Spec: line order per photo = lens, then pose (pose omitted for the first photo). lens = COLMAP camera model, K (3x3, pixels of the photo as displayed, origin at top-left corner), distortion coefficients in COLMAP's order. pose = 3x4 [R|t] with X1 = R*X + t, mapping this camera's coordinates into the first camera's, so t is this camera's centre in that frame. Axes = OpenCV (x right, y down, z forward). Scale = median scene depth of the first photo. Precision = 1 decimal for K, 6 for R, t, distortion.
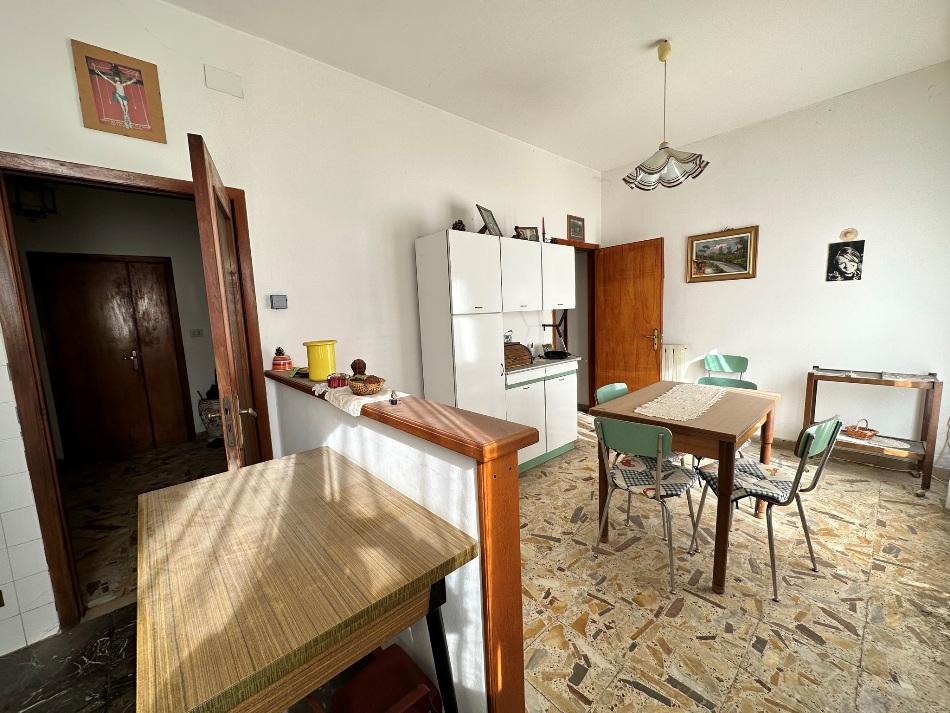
lens RADIAL K [[377.0, 0, 475.0], [0, 377.0, 357.0], [0, 0, 1]] dist [-0.001347, 0.000471]
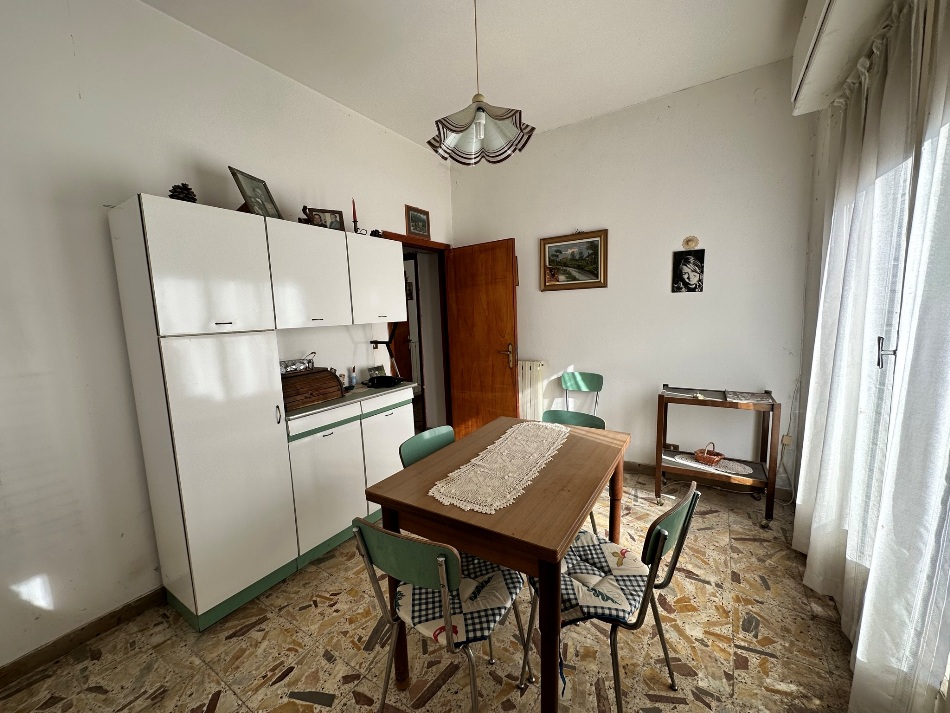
lens RADIAL K [[377.0, 0, 473.7], [0, 377.0, 357.5], [0, 0, 1]] dist [-0.001347, 0.000471]
pose [[0.965043, -0.026809, 0.260717, 0.266810], [0.029877, 0.999523, -0.007811, -0.059414], [-0.260384, 0.015327, 0.965384, 0.289952]]
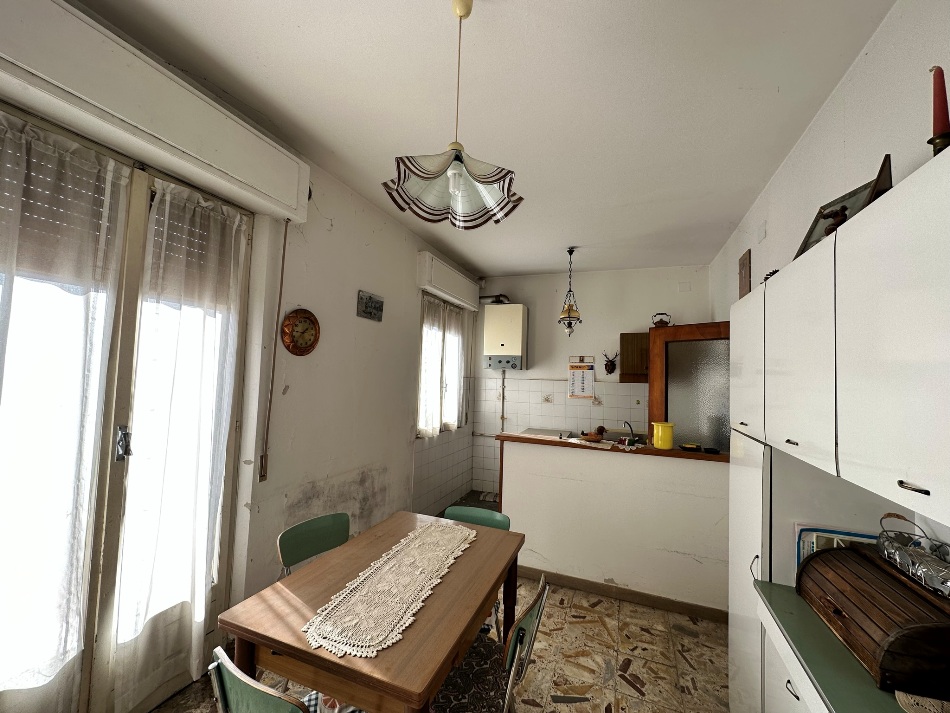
lens RADIAL K [[377.0, 0, 472.2], [0, 377.0, 358.0], [0, 0, 1]] dist [-0.001347, 0.000471]
pose [[-0.900511, -0.006146, -0.434790, 0.653126], [-0.044336, 0.995987, 0.077748, -0.268308], [0.432568, 0.089290, -0.897169, 1.399067]]
